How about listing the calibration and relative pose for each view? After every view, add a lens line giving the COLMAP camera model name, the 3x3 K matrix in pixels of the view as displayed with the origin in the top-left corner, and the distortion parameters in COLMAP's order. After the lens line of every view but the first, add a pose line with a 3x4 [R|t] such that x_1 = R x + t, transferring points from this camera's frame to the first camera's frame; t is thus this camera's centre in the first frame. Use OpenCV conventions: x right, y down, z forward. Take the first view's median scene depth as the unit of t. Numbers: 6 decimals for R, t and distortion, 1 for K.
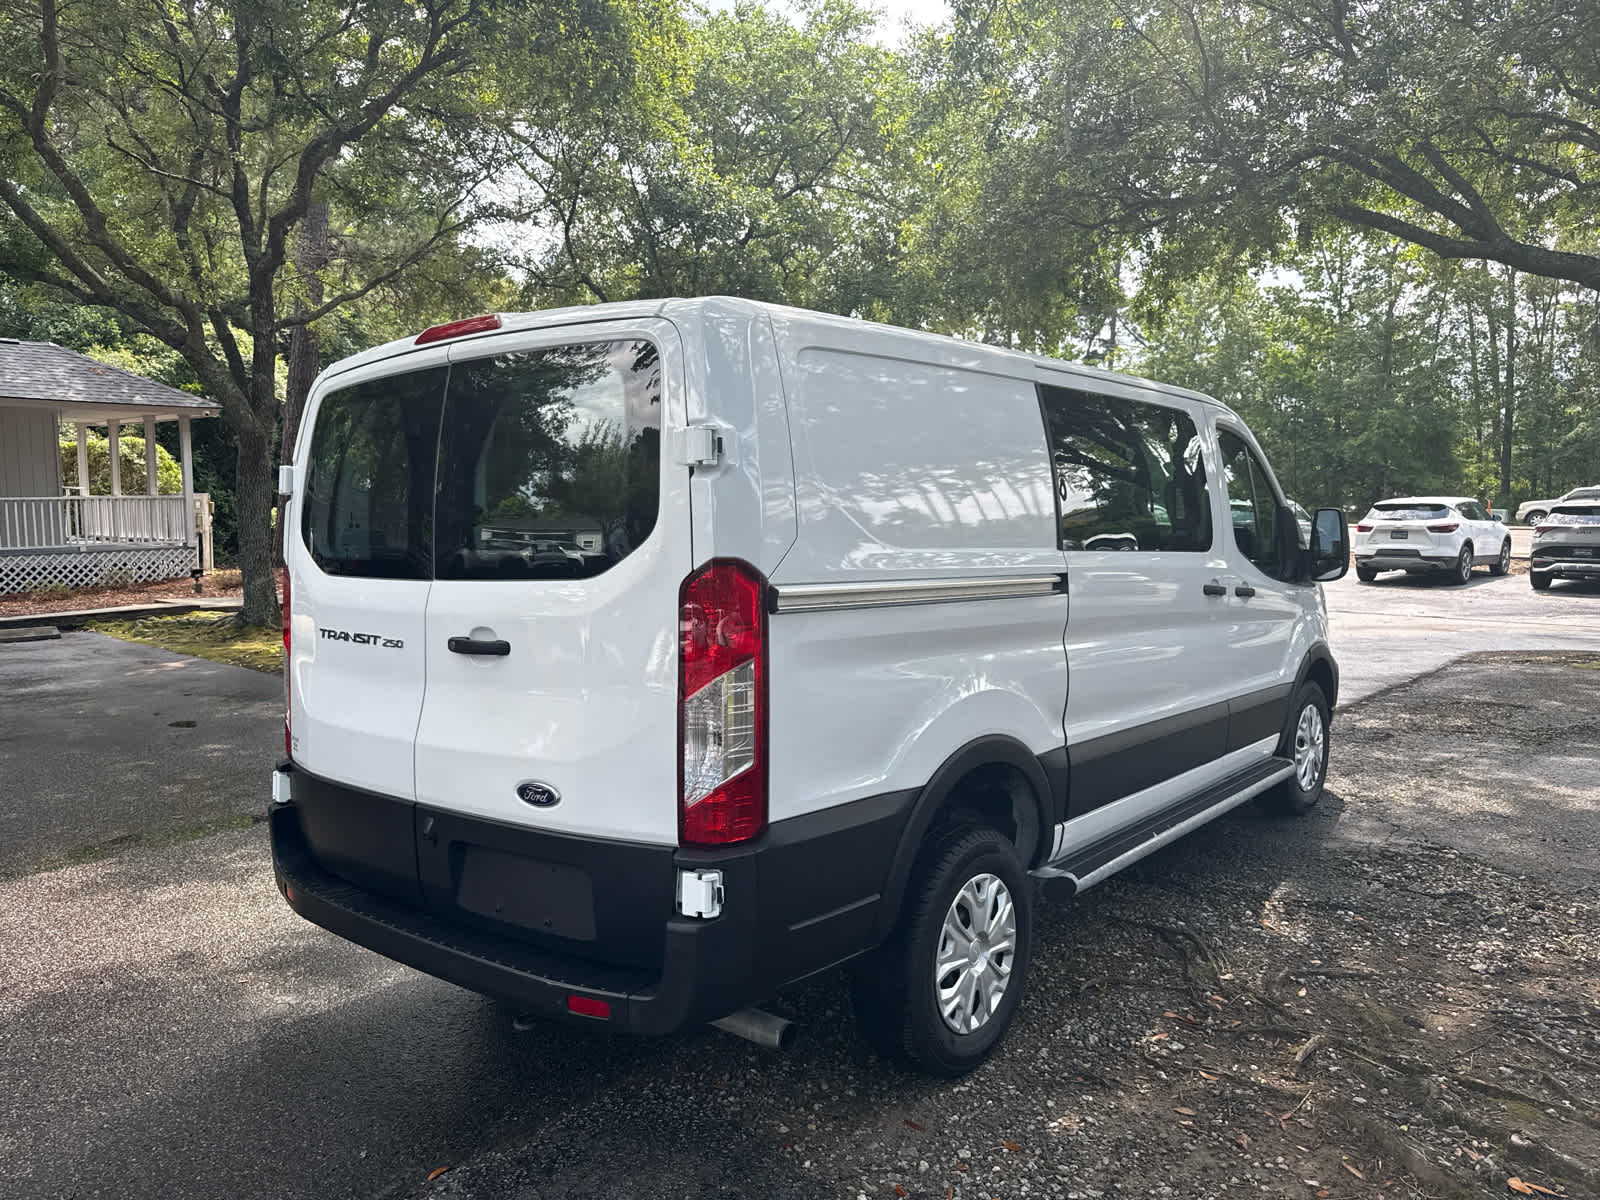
lens RADIAL K [[1100.3, 0, 747.8], [0, 1100.3, 596.3], [0, 0, 1]] dist [0.166807, -0.000308]
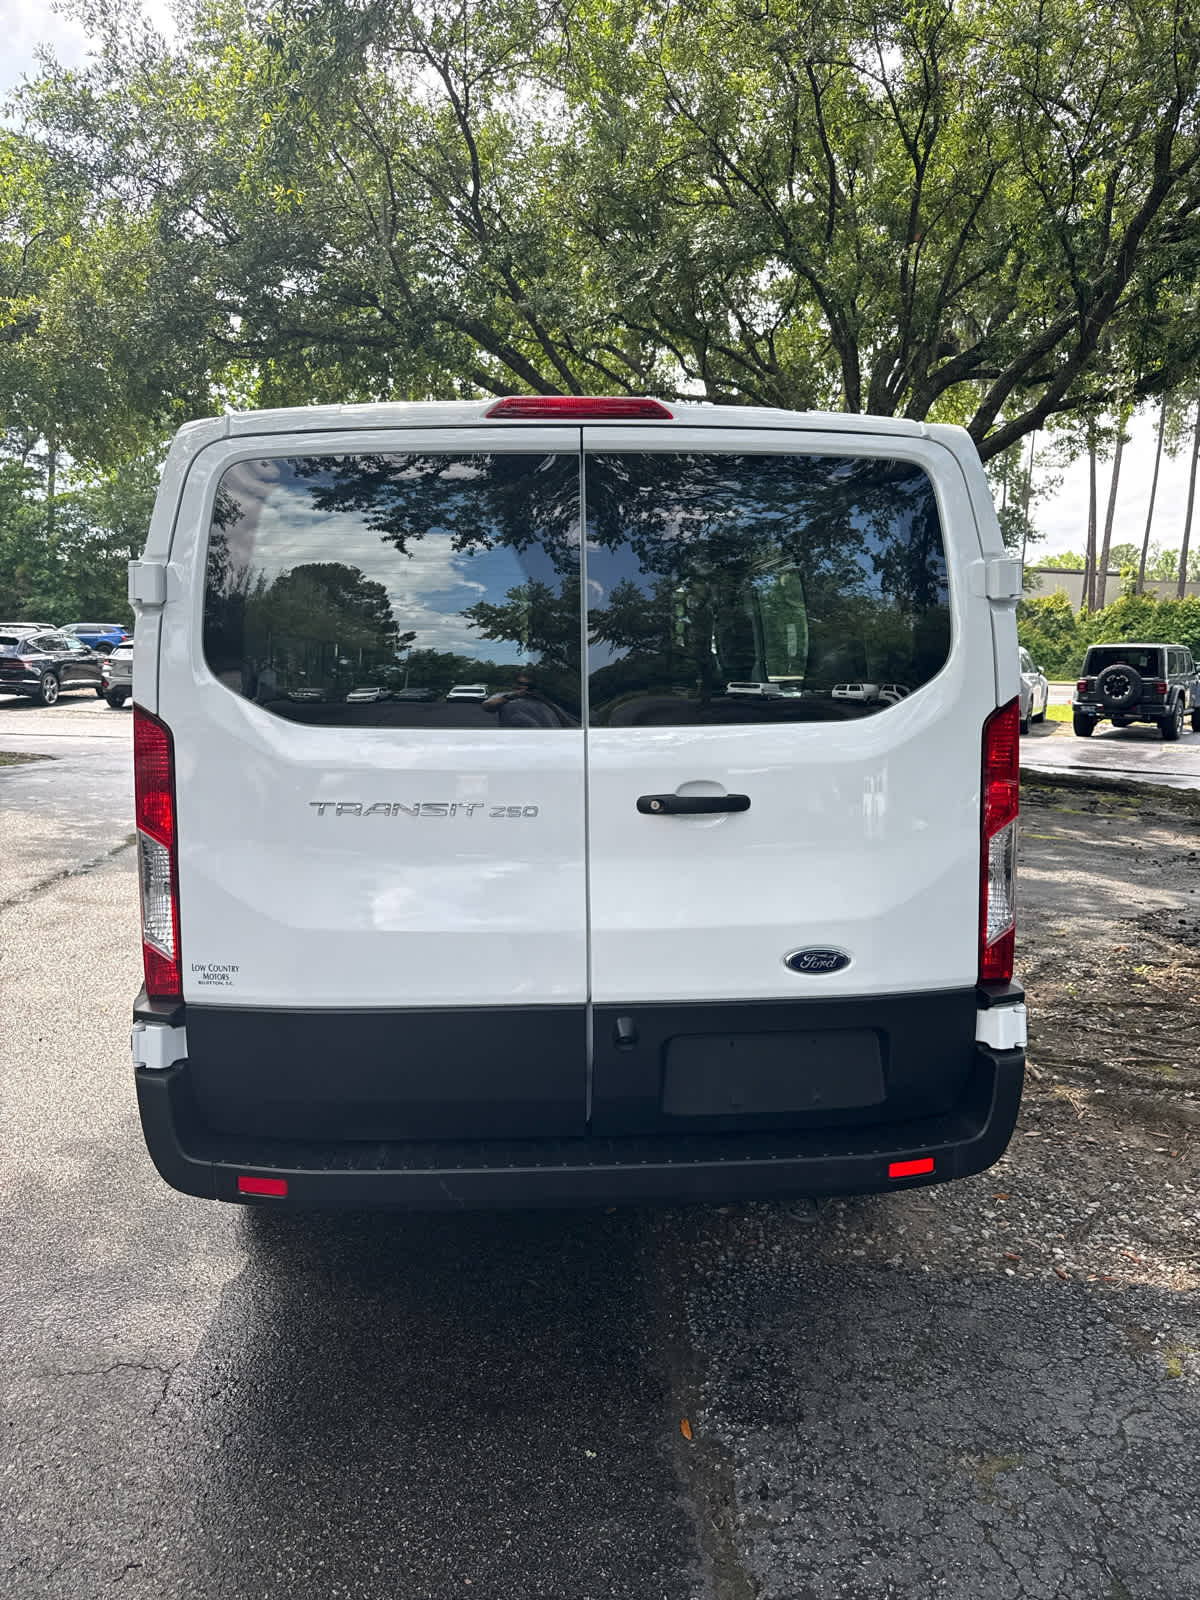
lens RADIAL K [[1190.0, 0, 596.0], [0, 1190.0, 808.9], [0, 0, 1]] dist [0.152203, -0.002039]
pose [[0.715419, -0.060520, 0.696069, -0.973180], [0.029254, 0.997963, 0.056701, -0.004767], [-0.698083, -0.020202, 0.715732, 0.426857]]
